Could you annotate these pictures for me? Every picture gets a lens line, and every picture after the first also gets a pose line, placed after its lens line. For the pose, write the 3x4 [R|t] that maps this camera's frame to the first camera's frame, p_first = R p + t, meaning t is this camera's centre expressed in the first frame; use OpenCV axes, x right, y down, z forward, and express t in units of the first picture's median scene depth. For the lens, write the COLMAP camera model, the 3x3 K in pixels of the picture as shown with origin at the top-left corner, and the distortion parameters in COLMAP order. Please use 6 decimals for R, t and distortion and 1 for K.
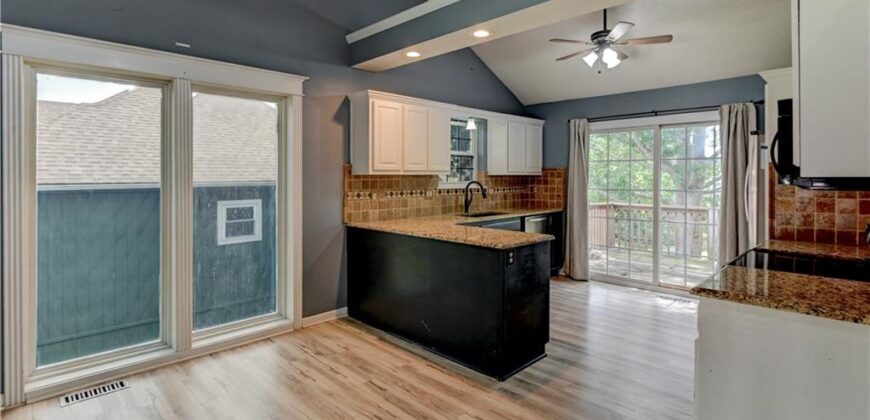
lens RADIAL K [[421.1, 0, 423.3], [0, 421.1, 190.6], [0, 0, 1]] dist [0.012588, -0.007556]
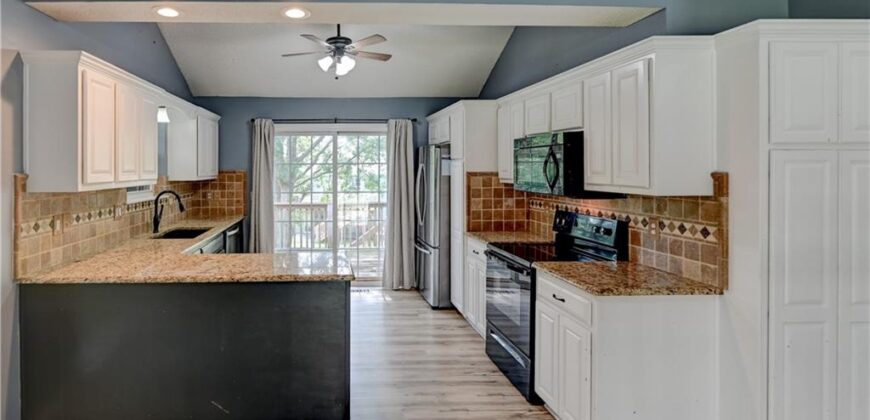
lens RADIAL K [[439.7, 0, 346.5], [0, 439.7, 179.1], [0, 0, 1]] dist [0.002115, 0.000256]
pose [[0.674470, -0.020657, 0.738013, -0.310947], [0.027142, 0.999627, 0.003175, -0.044592], [-0.737803, 0.017890, 0.674779, 0.275079]]
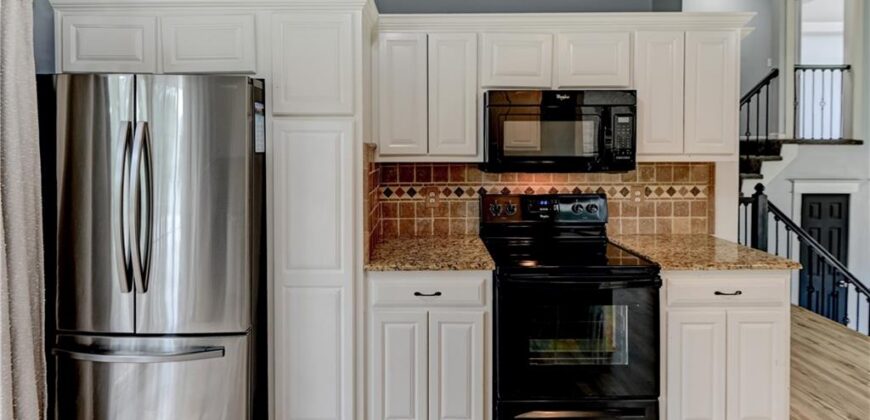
lens RADIAL K [[421.1, 0, 420.0], [0, 421.1, 157.3], [0, 0, 1]] dist [0.012588, -0.007556]
pose [[-0.710938, -0.012612, 0.703142, 0.226218], [0.025889, 0.998692, 0.044089, -0.053084], [-0.702778, 0.049548, -0.709681, 1.026843]]
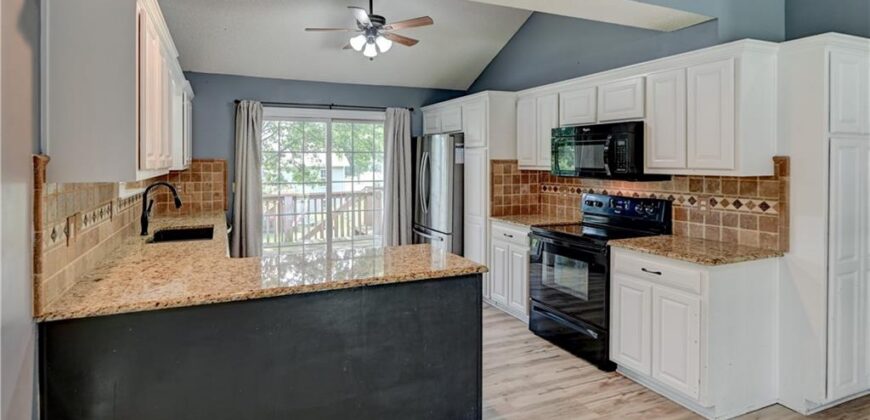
lens RADIAL K [[421.1, 0, 394.0], [0, 421.1, 173.5], [0, 0, 1]] dist [0.012588, -0.007556]
pose [[0.374876, -0.027680, 0.926662, -0.402549], [0.030531, 0.999381, 0.017501, -0.041885], [-0.926572, 0.021731, 0.375489, 0.583854]]
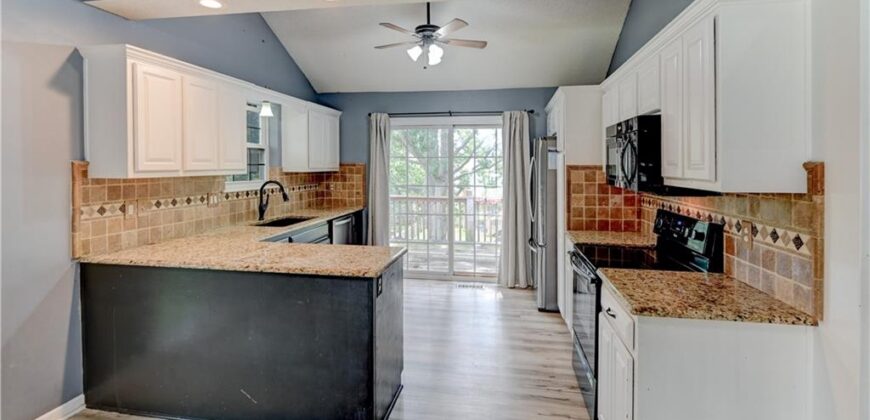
lens RADIAL K [[421.1, 0, 438.7], [0, 421.1, 178.4], [0, 0, 1]] dist [0.012588, -0.007556]
pose [[0.807325, -0.016773, 0.589869, -0.119666], [0.016192, 0.999849, 0.006269, -0.032418], [-0.589885, 0.004490, 0.807474, 0.196911]]
